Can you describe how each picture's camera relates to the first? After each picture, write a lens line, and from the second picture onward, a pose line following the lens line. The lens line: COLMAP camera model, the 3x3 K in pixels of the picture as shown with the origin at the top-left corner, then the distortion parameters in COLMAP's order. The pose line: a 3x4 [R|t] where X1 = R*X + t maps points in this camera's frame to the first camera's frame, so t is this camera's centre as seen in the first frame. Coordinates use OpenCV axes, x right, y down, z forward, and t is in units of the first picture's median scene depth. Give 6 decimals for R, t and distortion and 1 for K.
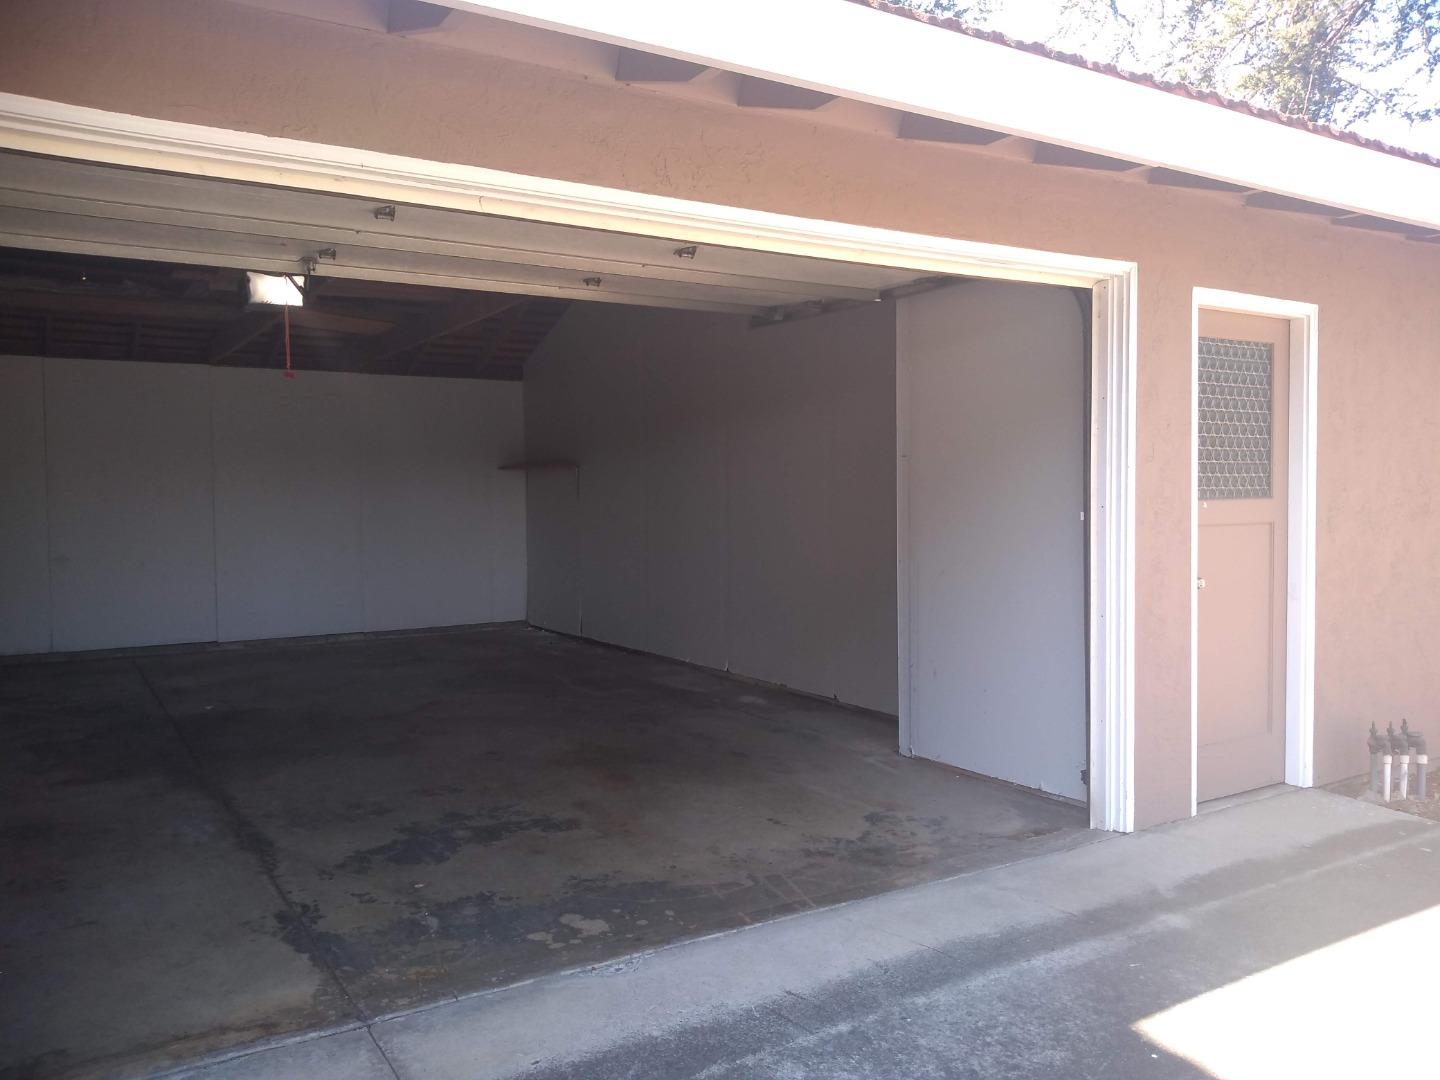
lens RADIAL K [[1127.7, 0, 713.7], [0, 1127.7, 535.2], [0, 0, 1]] dist [0.008986, -0.003944]
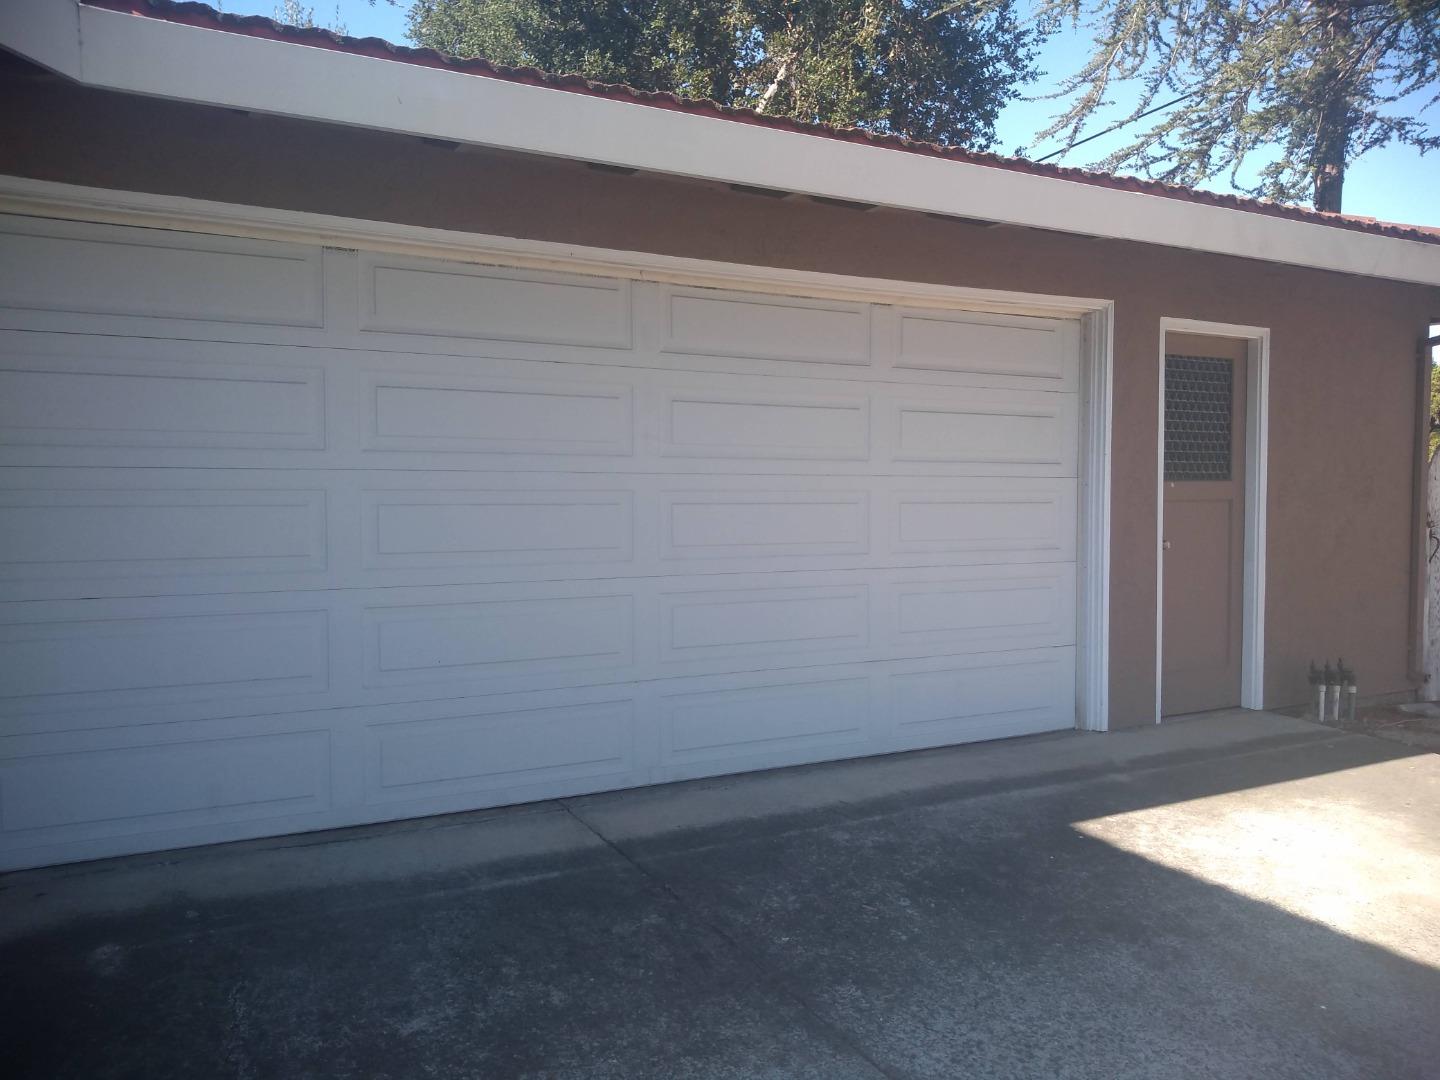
lens RADIAL K [[1127.7, 0, 729.5], [0, 1127.7, 543.4], [0, 0, 1]] dist [0.008986, -0.003944]
pose [[0.998904, 0.010995, -0.045503, -0.010451], [-0.010352, 0.999843, 0.014351, 0.025757], [0.045653, -0.013864, 0.998861, -0.297373]]
